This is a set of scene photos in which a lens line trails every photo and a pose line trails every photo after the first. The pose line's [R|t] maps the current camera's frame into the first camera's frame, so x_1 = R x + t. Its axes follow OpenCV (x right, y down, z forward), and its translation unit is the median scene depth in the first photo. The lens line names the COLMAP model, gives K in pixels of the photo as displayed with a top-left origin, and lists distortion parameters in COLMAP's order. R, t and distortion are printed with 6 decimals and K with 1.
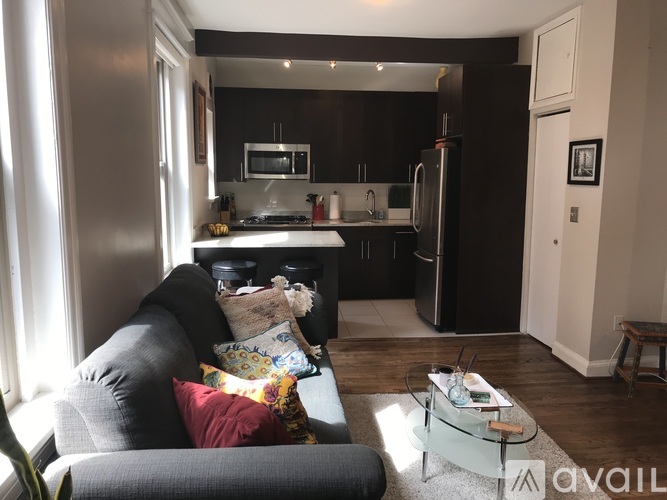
lens RADIAL K [[547.1, 0, 332.2], [0, 547.1, 247.6], [0, 0, 1]] dist [0.014024, 0.012279]
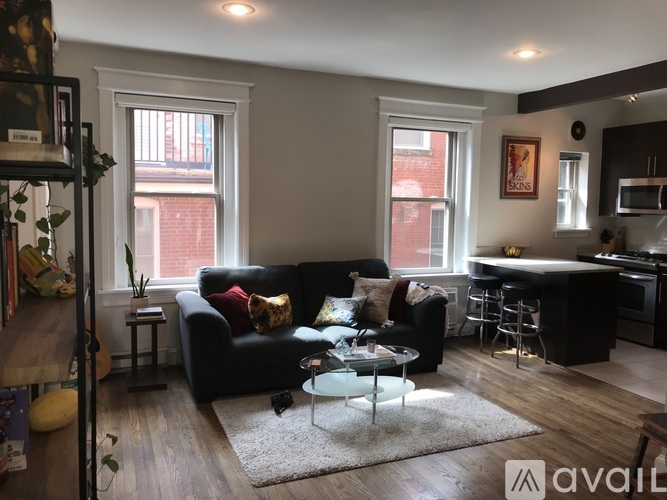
lens RADIAL K [[547.1, 0, 333.5], [0, 547.1, 249.8], [0, 0, 1]] dist [0.014024, 0.012279]
pose [[0.309807, 0.092724, -0.946267, 0.871954], [-0.149142, 0.987652, 0.047951, -0.037166], [0.939029, 0.126273, 0.319811, 0.244643]]
